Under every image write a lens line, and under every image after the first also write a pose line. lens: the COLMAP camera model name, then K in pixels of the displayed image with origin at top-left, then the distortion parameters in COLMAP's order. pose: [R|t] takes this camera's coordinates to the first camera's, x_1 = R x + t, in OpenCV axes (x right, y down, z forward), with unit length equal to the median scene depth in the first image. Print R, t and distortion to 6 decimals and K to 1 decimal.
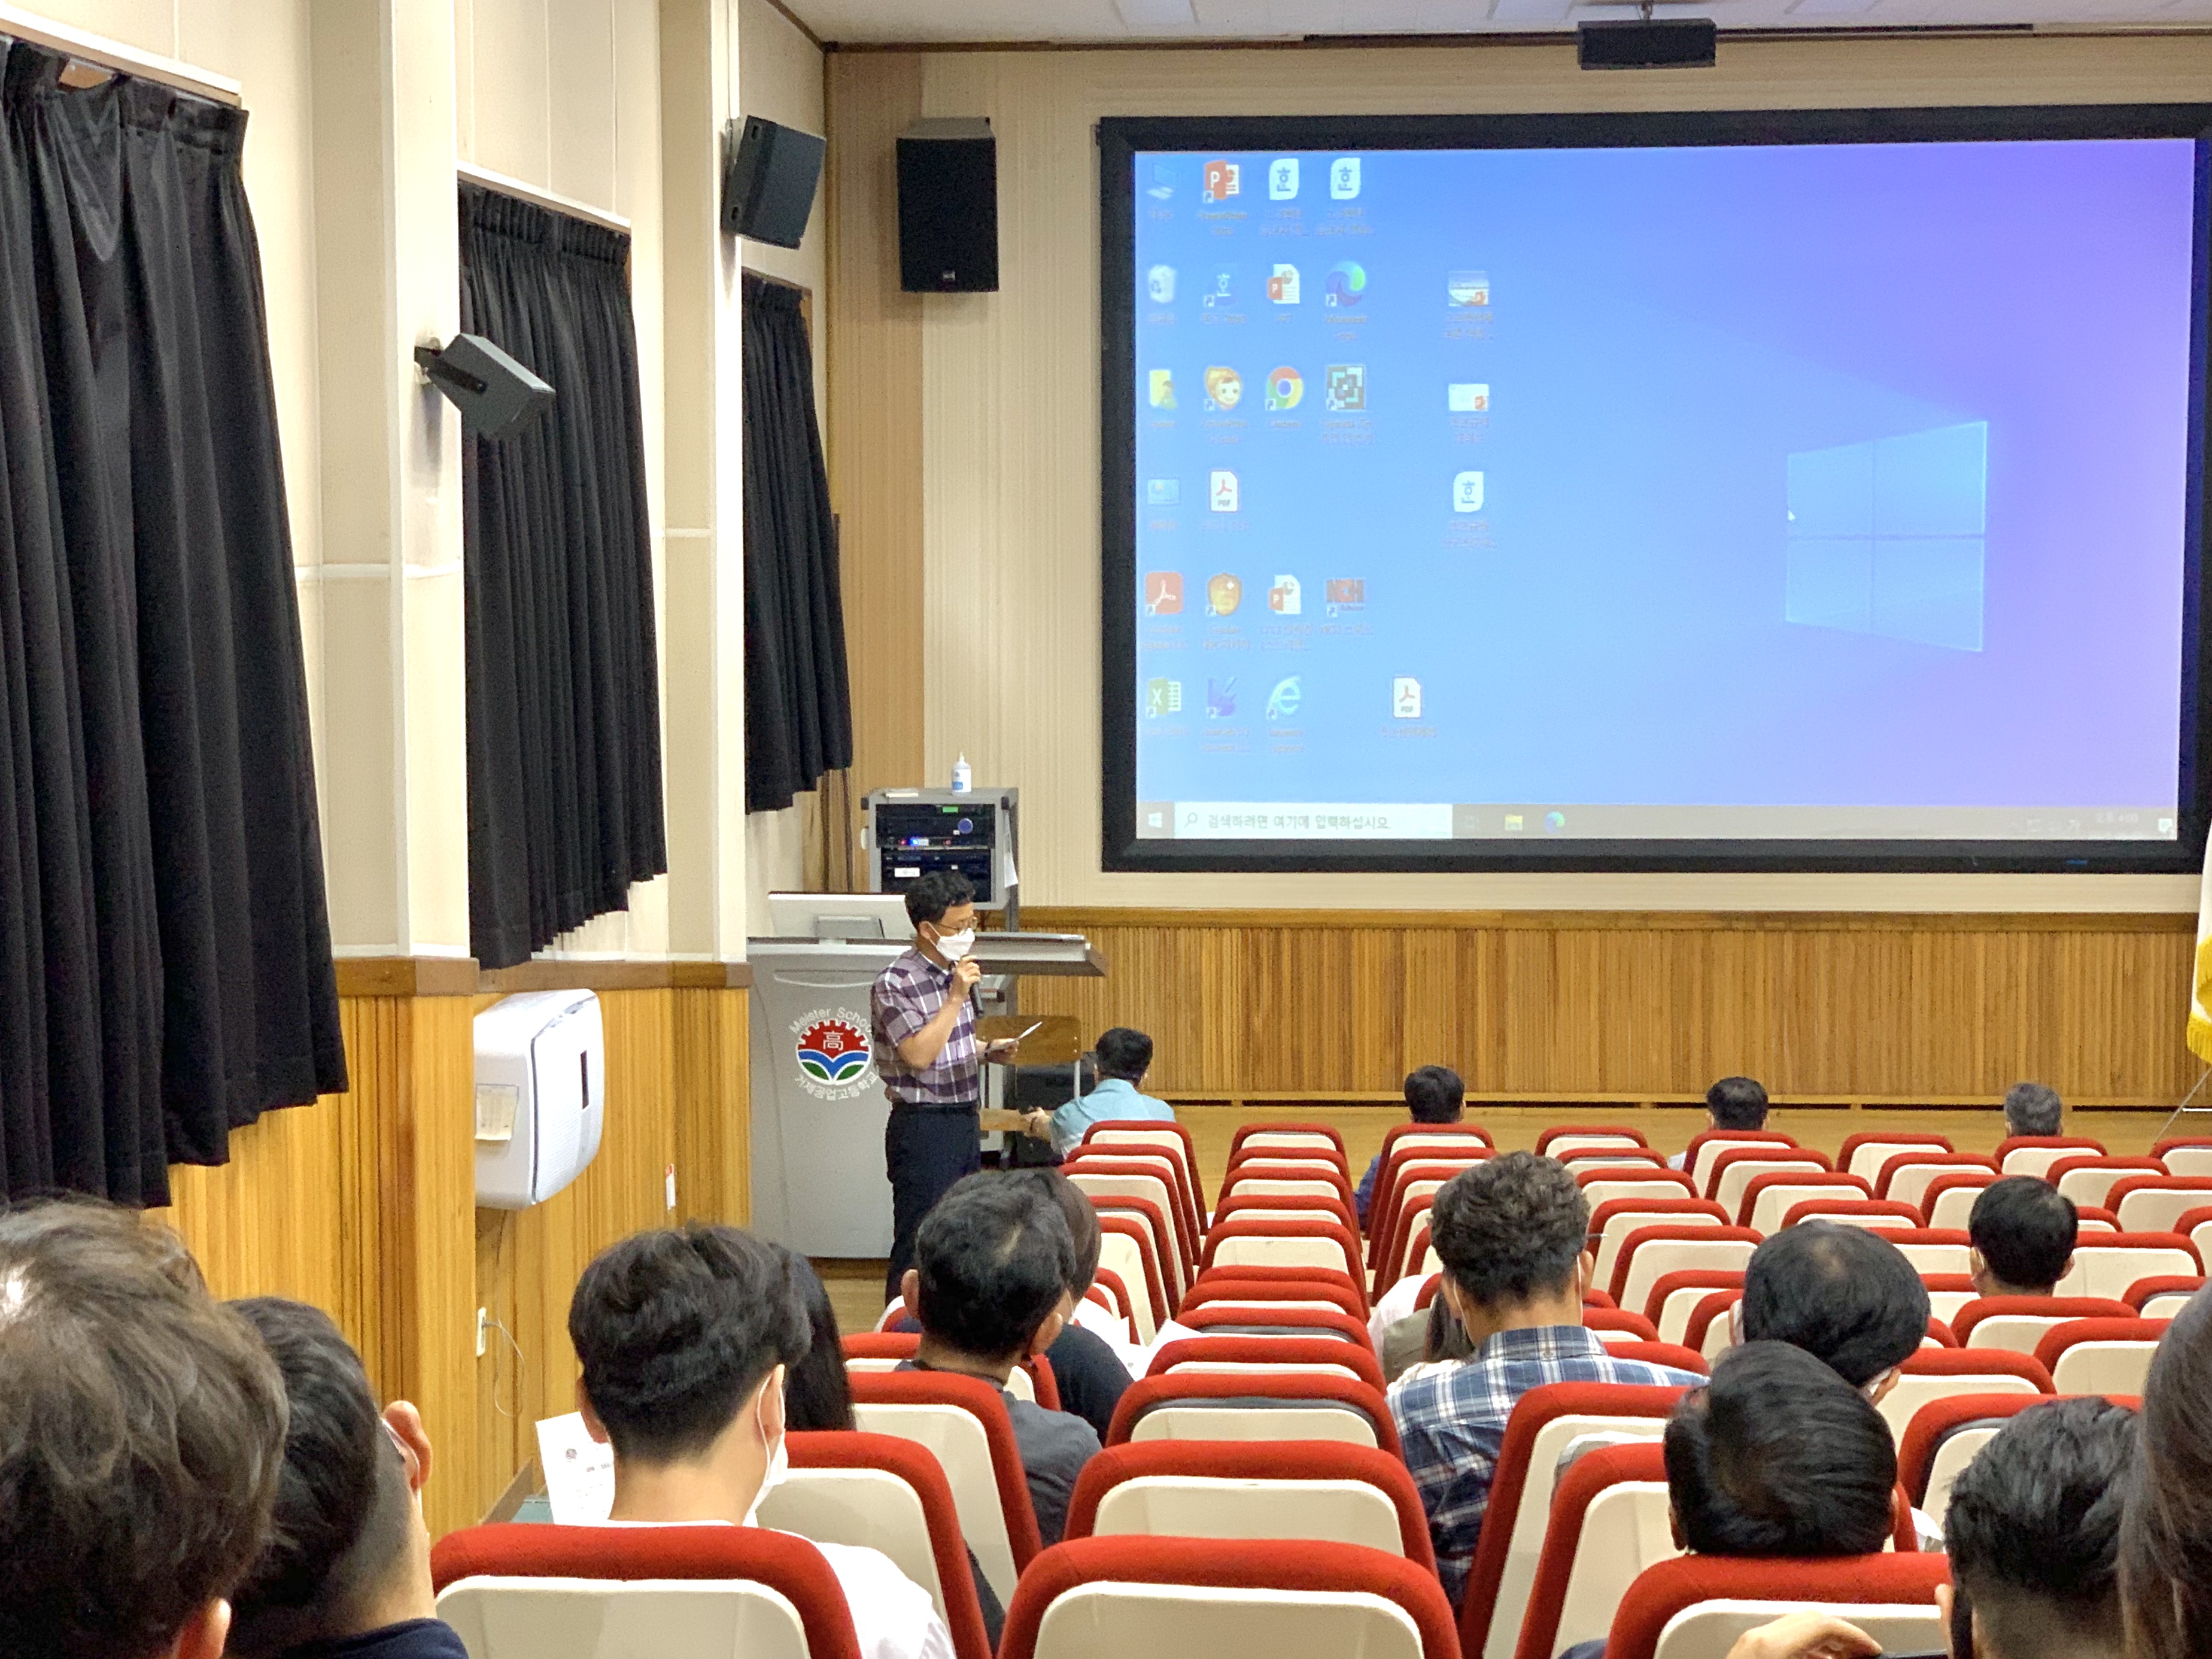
lens RADIAL K [[4026.3, 0, 1102.6], [0, 4026.3, 744.1], [0, 0, 1]] dist [-0.005044, 3.917319]
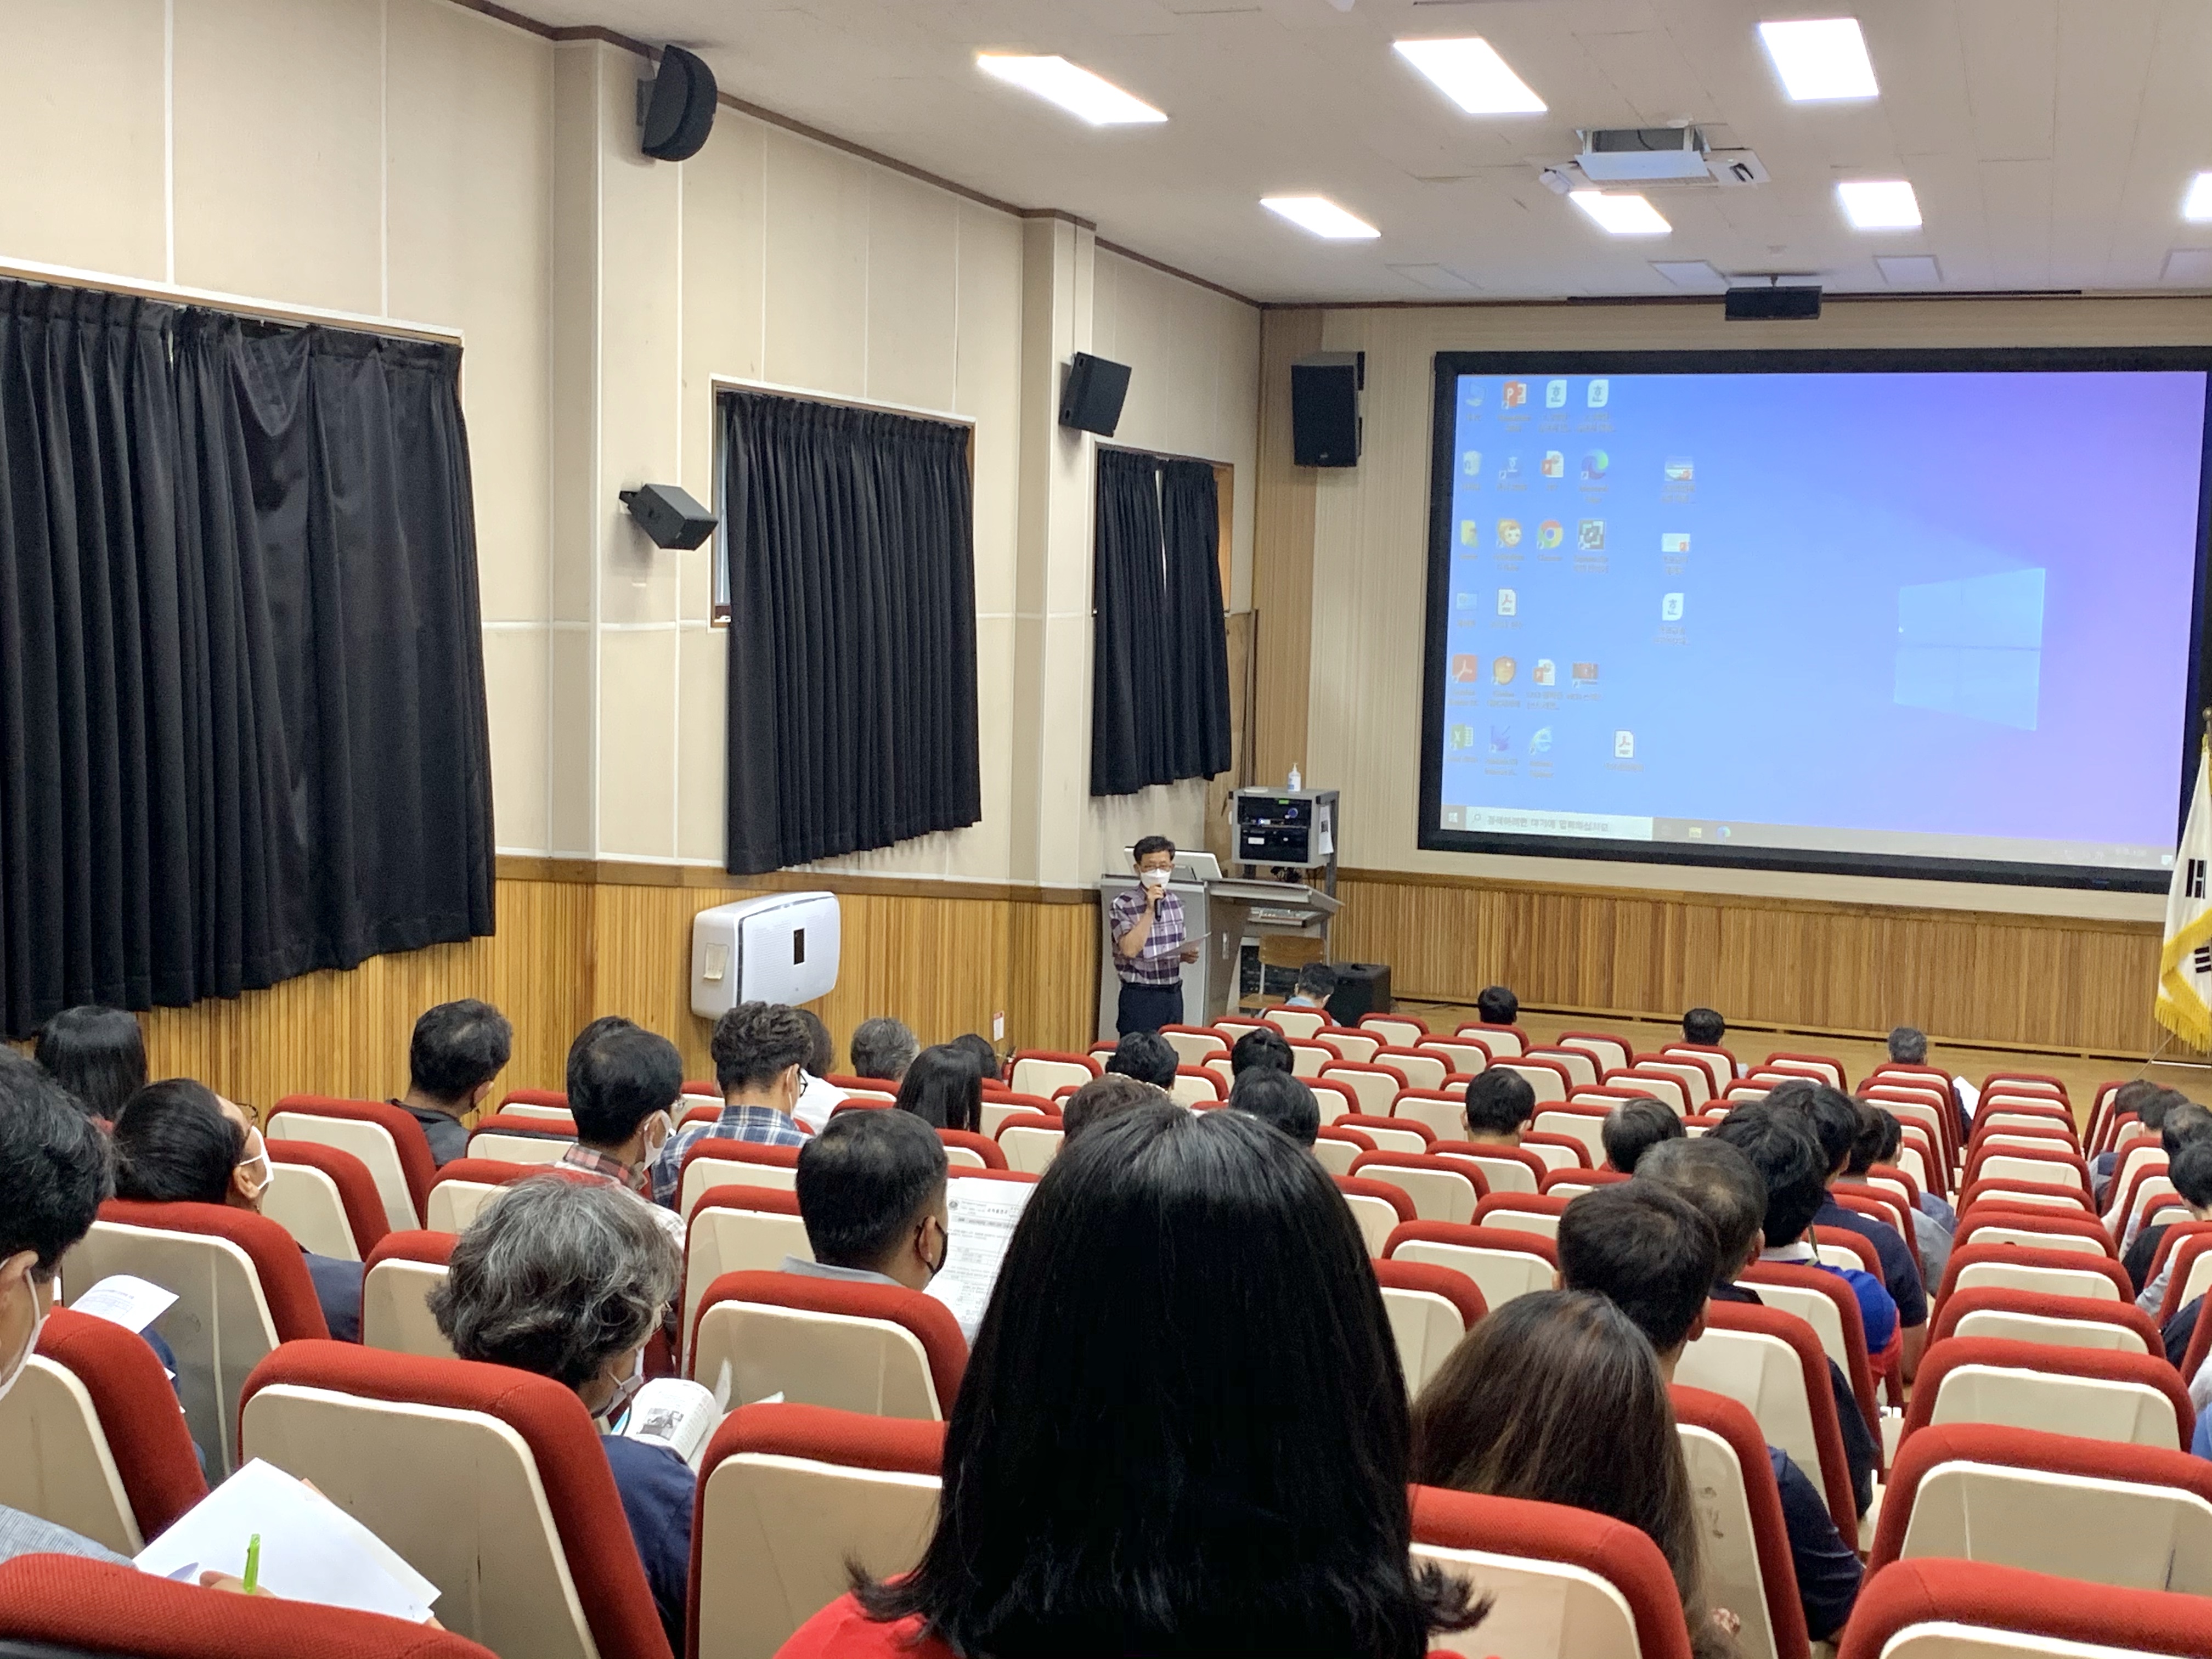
lens RADIAL K [[2640.2, 0, 1106.8], [0, 2640.2, 791.2], [0, 0, 1]] dist [0.263083, 0.003739]
pose [[0.966831, 0.052342, -0.249995, 0.139268], [-0.049418, 0.998617, 0.017964, -0.002508], [0.250590, -0.005014, 0.968080, -0.002006]]
